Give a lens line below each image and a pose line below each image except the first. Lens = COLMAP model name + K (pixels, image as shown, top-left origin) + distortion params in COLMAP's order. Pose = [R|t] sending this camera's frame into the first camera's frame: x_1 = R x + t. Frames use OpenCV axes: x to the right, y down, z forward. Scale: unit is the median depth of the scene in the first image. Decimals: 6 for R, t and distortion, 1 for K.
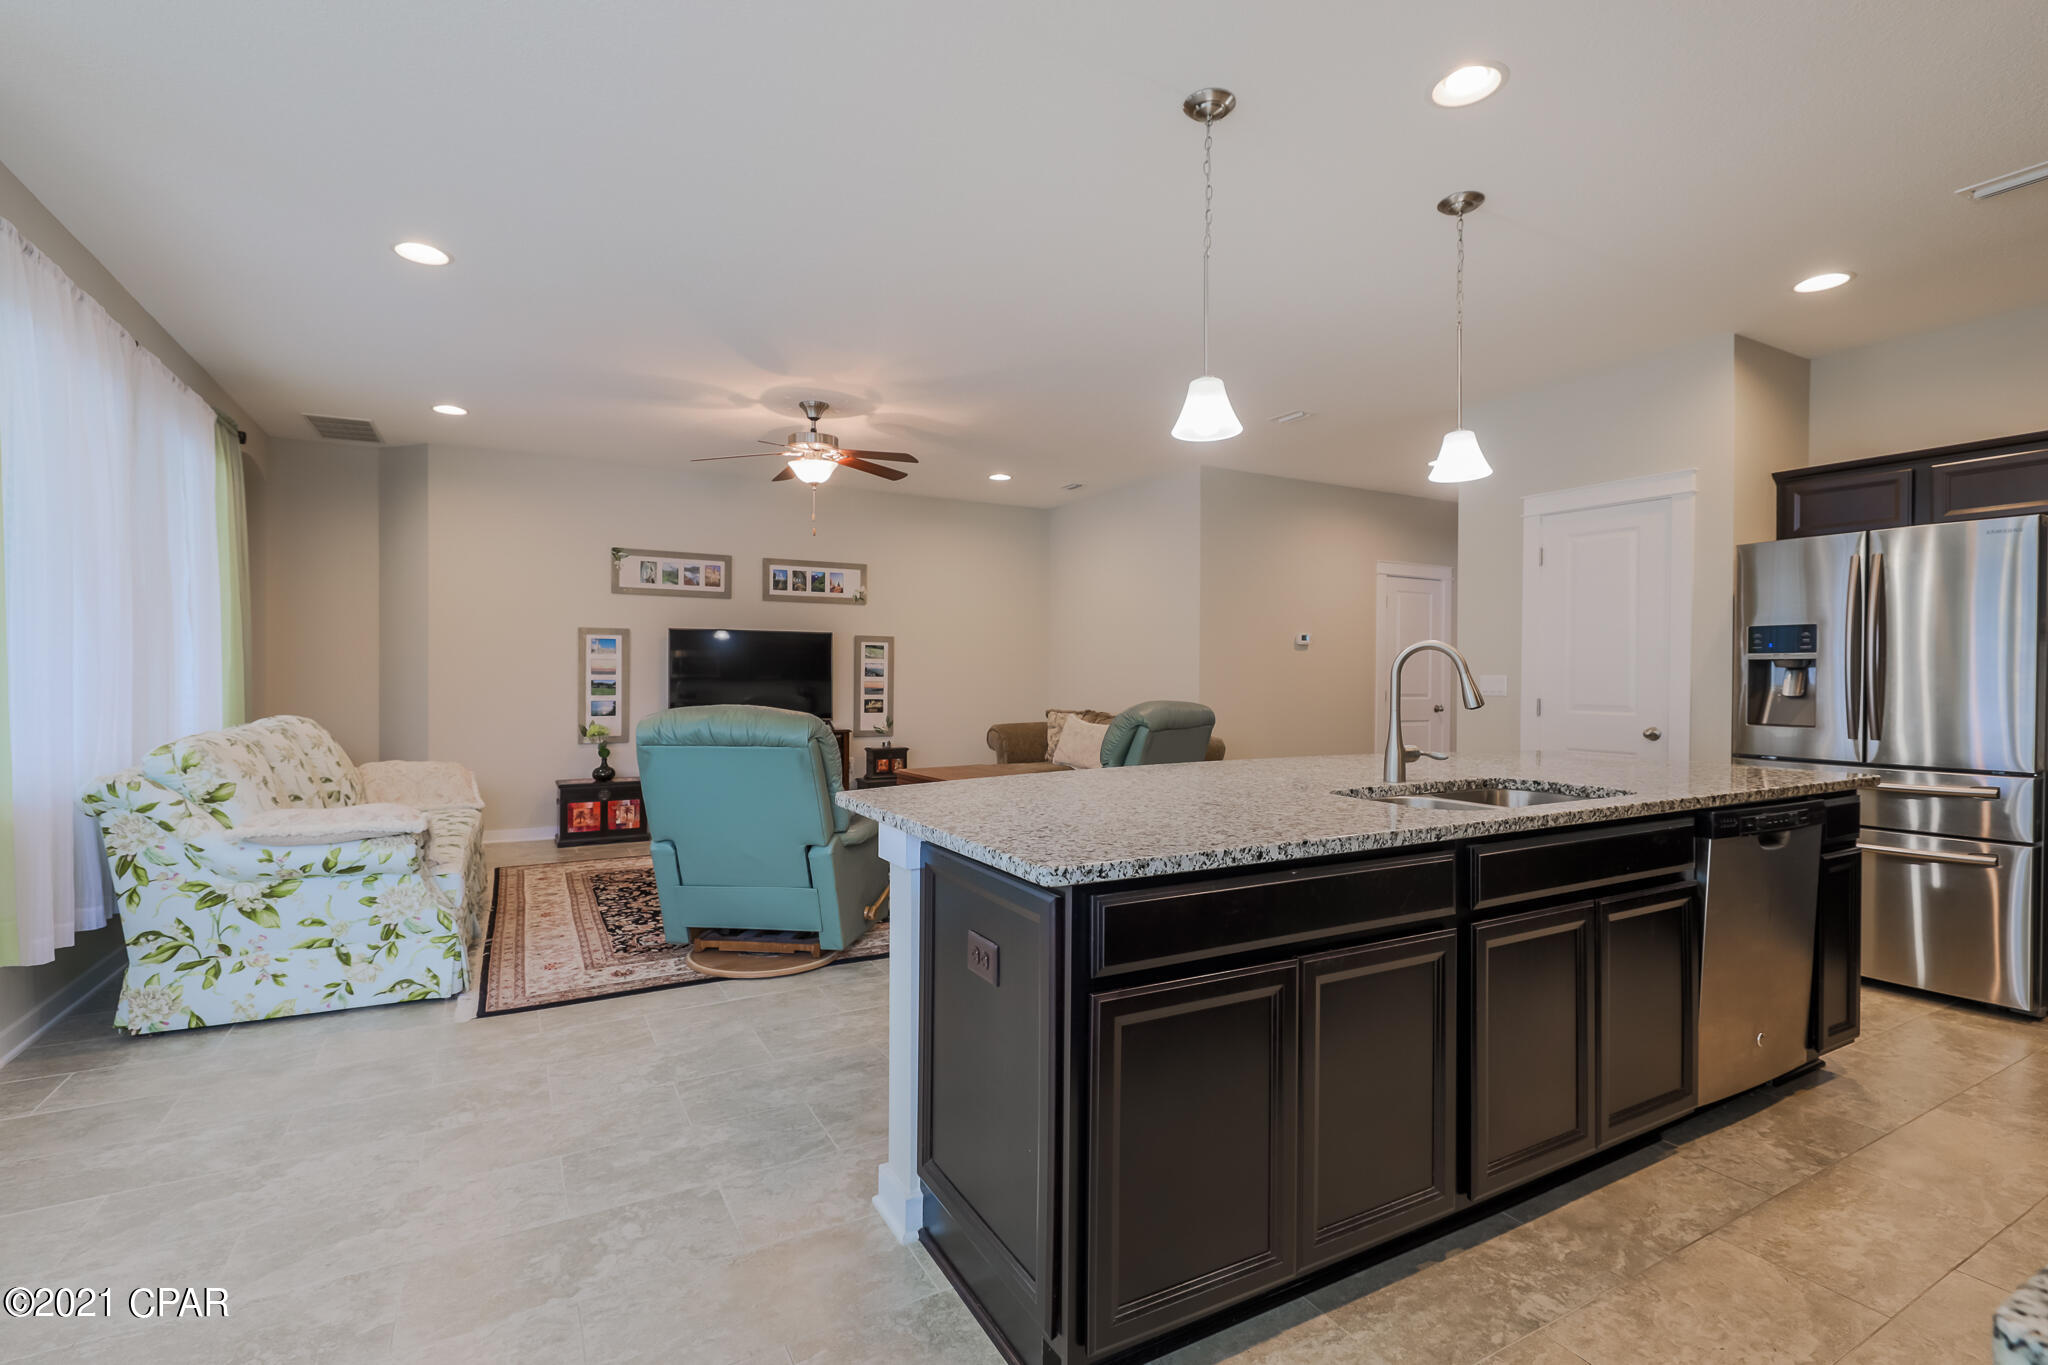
lens RADIAL K [[917.7, 0, 1017.3], [0, 917.7, 681.9], [0, 0, 1]] dist [-0.002872, 0.000183]
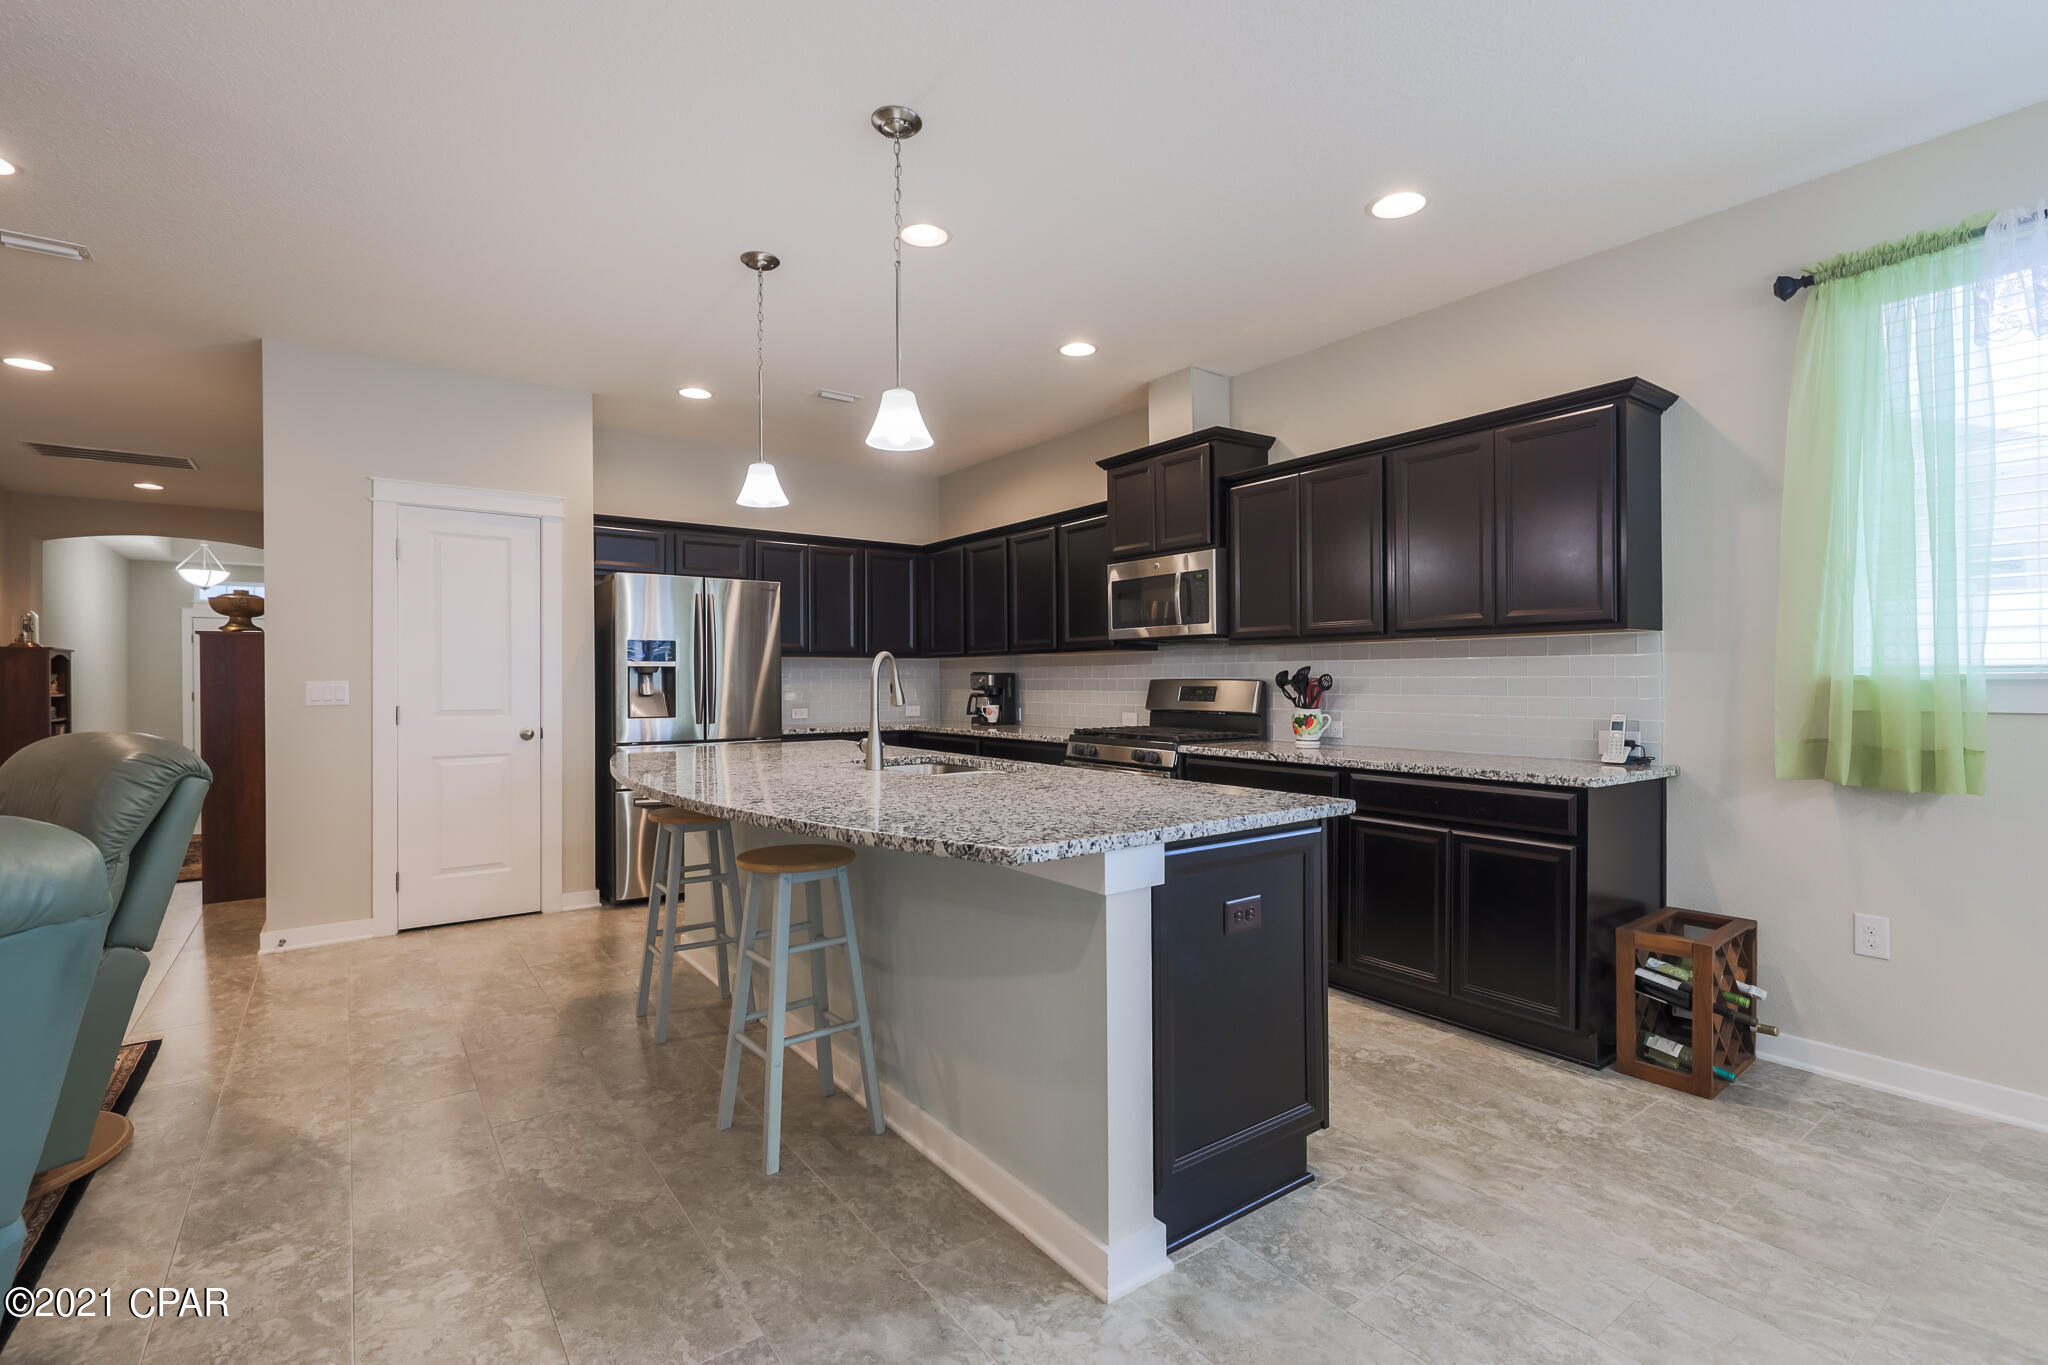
lens RADIAL K [[917.7, 0, 1026.7], [0, 917.7, 676.7], [0, 0, 1]] dist [-0.002872, 0.000183]
pose [[-0.143515, -0.002839, 0.989644, -0.634740], [0.011473, 0.999924, 0.004532, -0.011823], [-0.989582, 0.012005, -0.143472, 0.798996]]
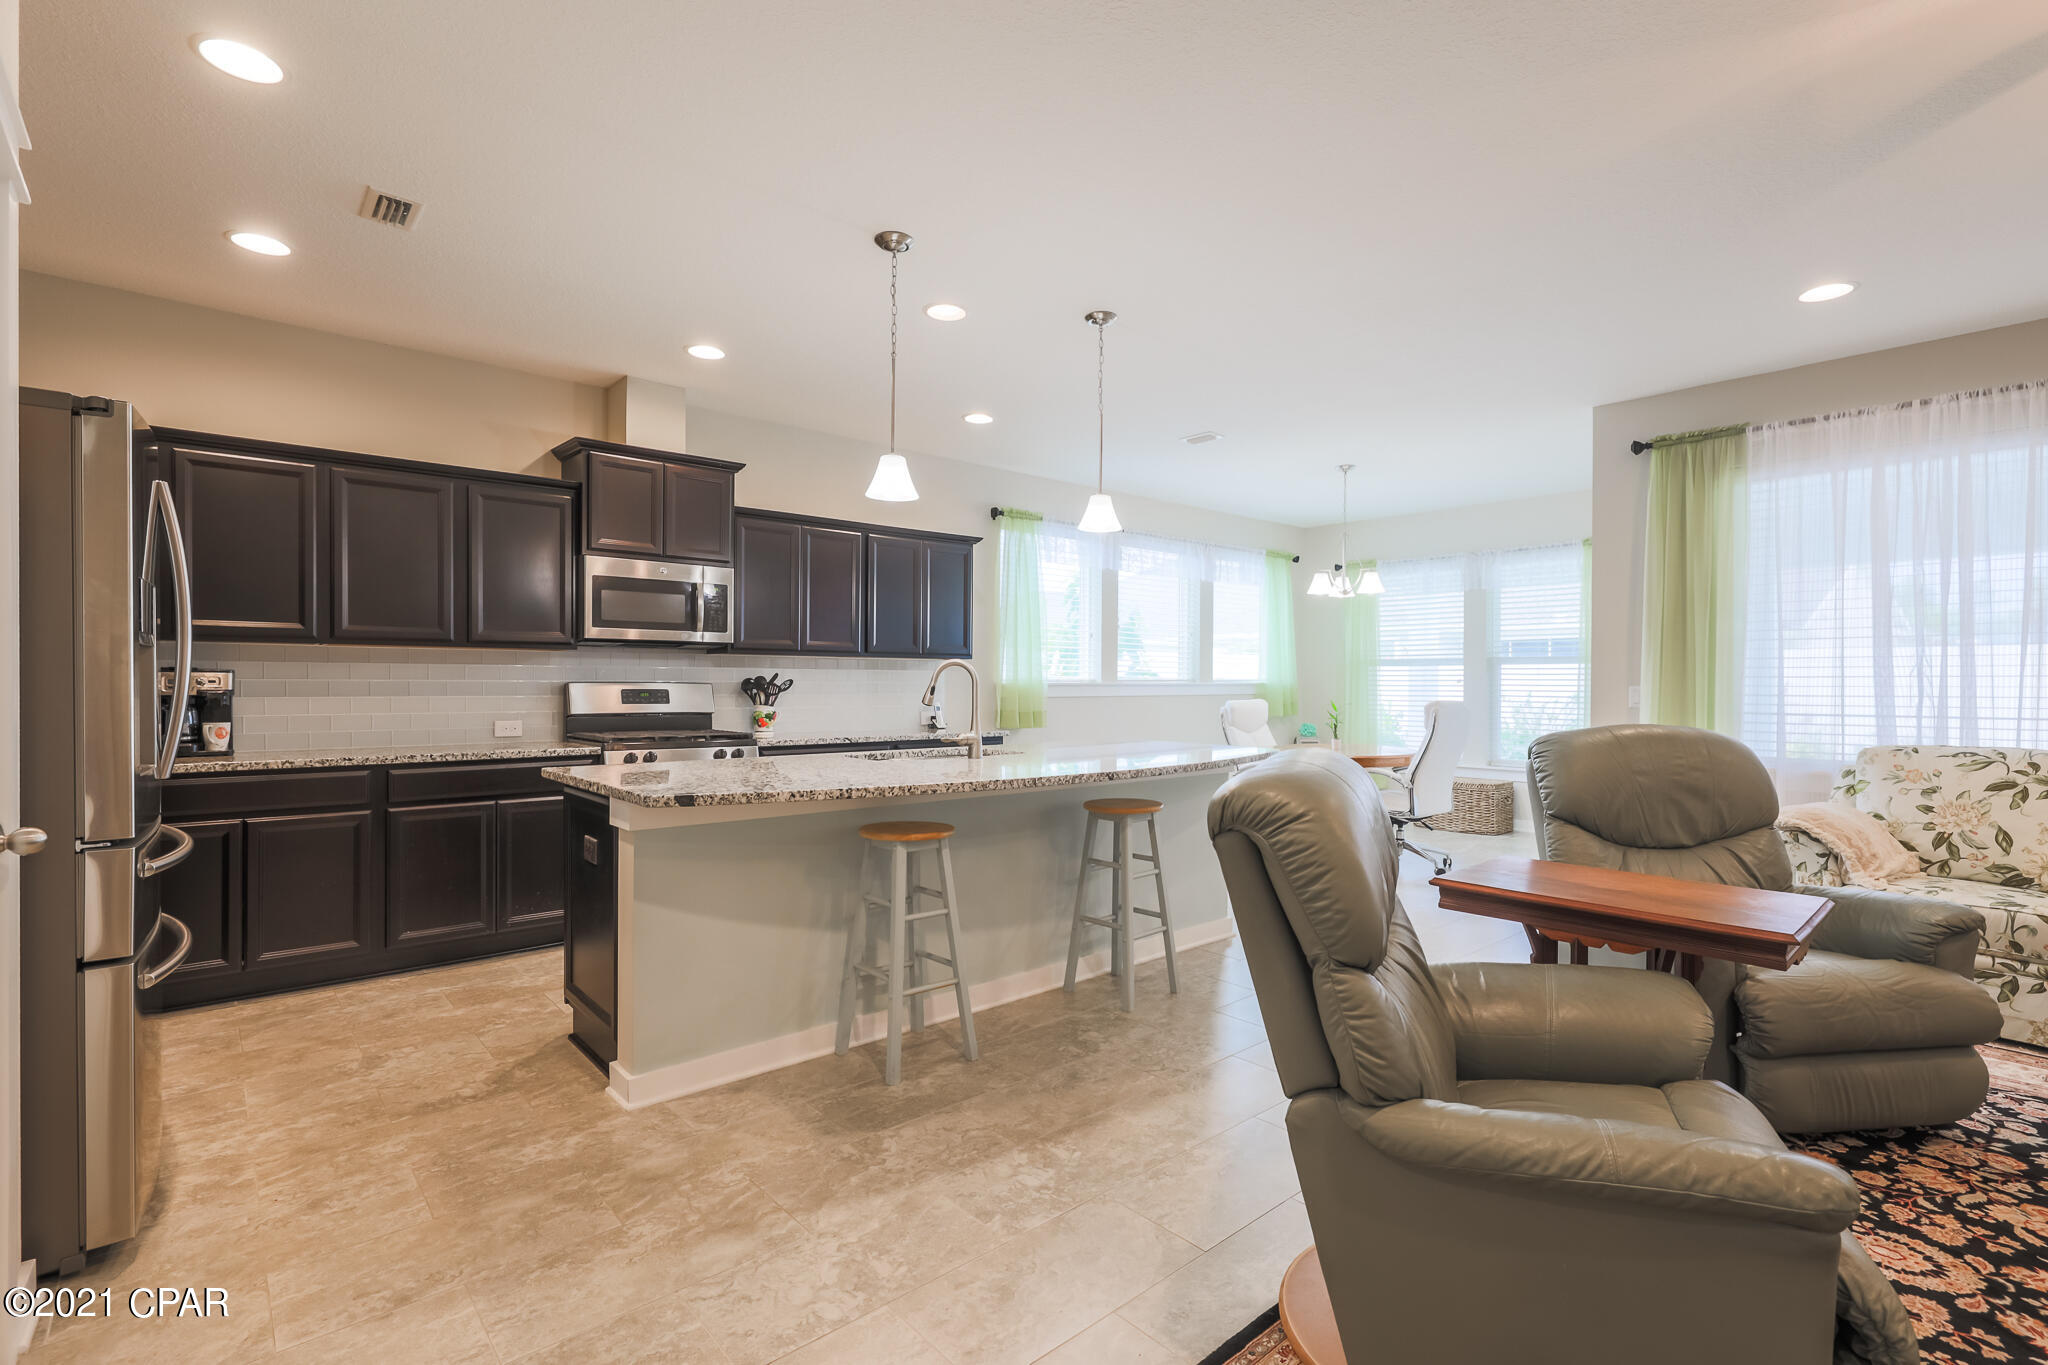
lens RADIAL K [[917.7, 0, 1051.5], [0, 917.7, 687.9], [0, 0, 1]] dist [-0.002872, 0.000183]
pose [[-0.971682, -0.006768, -0.236194, 0.518363], [-0.009015, 0.999924, 0.008434, -0.007890], [0.236119, 0.010325, -0.971669, 1.957060]]
